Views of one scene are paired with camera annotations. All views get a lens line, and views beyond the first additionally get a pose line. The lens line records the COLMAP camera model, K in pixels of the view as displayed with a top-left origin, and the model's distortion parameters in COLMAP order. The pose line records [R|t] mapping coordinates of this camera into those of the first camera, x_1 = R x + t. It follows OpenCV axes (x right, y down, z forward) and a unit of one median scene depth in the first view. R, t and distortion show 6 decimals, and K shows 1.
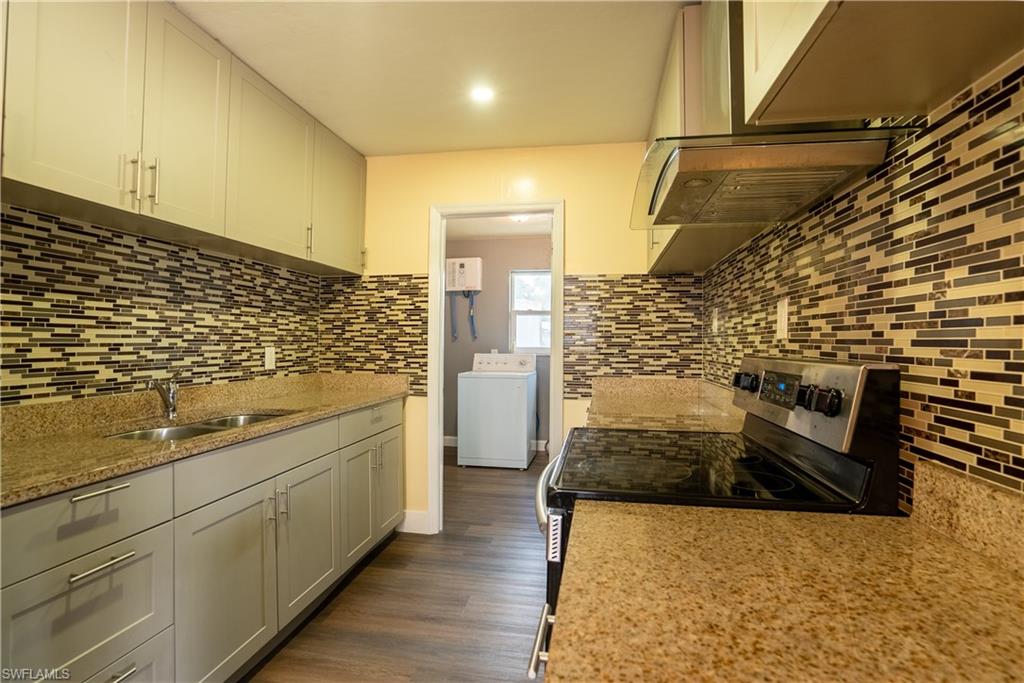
lens RADIAL K [[472.8, 0, 513.5], [0, 472.8, 340.6], [0, 0, 1]] dist [-0.036332, 0.000361]
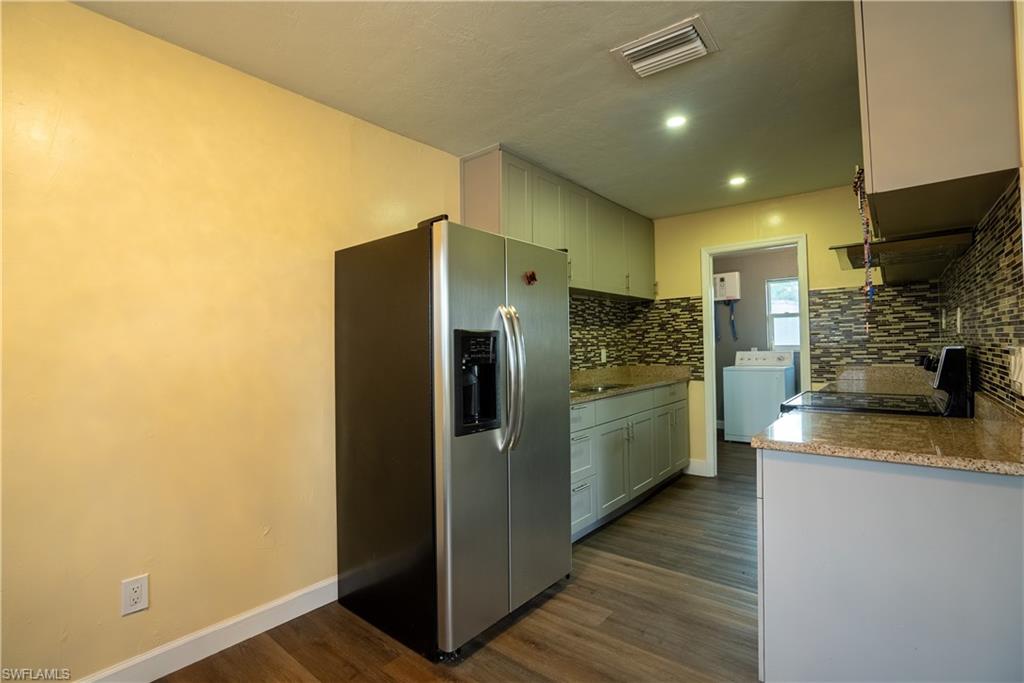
lens RADIAL K [[472.8, 0, 516.3], [0, 472.8, 343.8], [0, 0, 1]] dist [-0.036332, 0.000361]
pose [[0.872539, -0.029418, -0.487658, 0.022700], [0.030045, 0.999527, -0.006538, -0.002636], [0.487620, -0.008947, 0.873010, -0.570746]]
